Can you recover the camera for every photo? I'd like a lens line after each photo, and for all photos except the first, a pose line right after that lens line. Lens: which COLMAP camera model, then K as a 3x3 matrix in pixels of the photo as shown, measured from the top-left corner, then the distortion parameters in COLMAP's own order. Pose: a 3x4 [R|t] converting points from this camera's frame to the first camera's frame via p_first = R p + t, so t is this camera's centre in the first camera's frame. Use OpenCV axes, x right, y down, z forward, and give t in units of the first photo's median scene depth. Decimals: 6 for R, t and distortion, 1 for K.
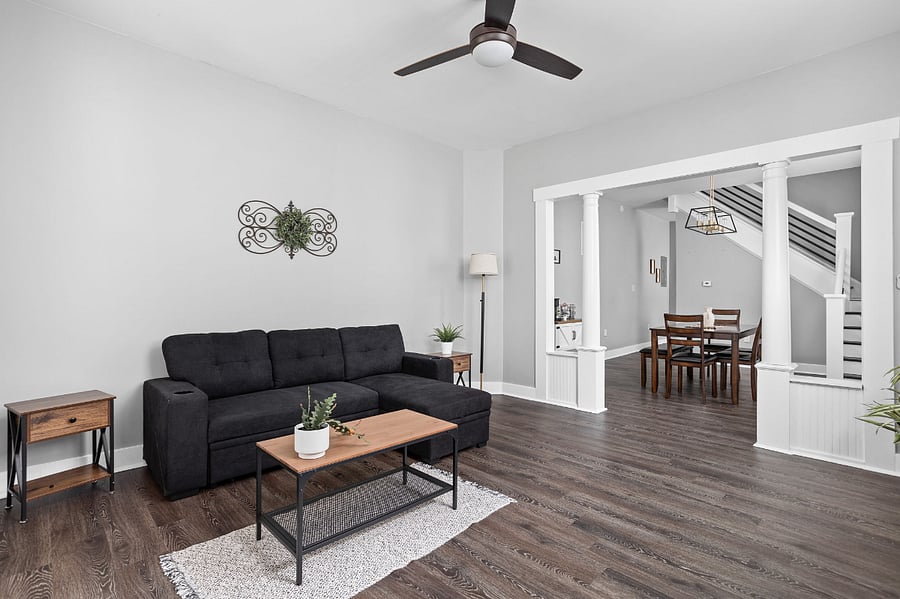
lens RADIAL K [[453.5, 0, 427.2], [0, 453.5, 295.7], [0, 0, 1]] dist [-0.036539, 0.031784]
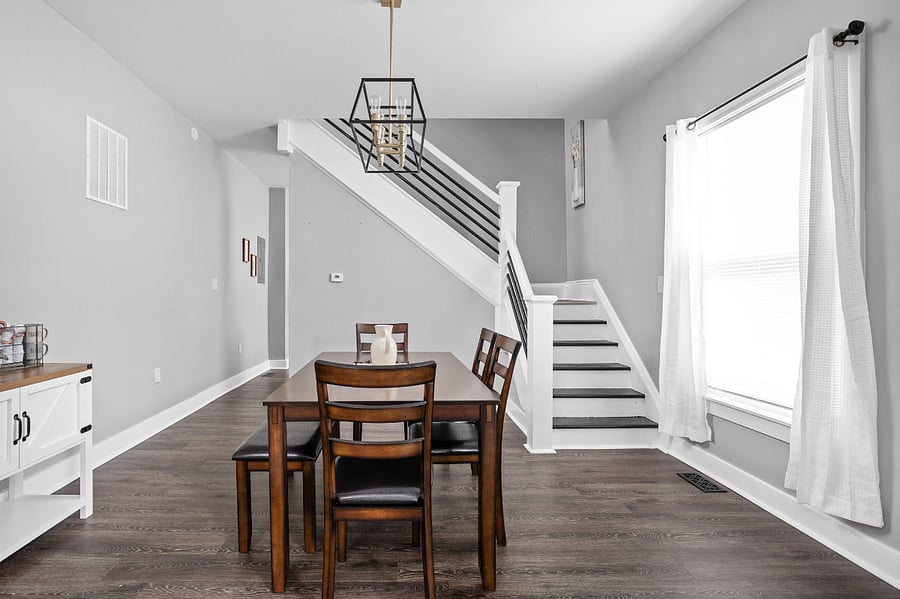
lens RADIAL K [[453.5, 0, 427.2], [0, 453.5, 295.7], [0, 0, 1]] dist [-0.036539, 0.031784]
pose [[0.647607, -0.003149, 0.761968, 0.224098], [0.001764, 0.999995, 0.002633, -0.002425], [-0.761972, -0.000361, 0.647609, 0.487404]]
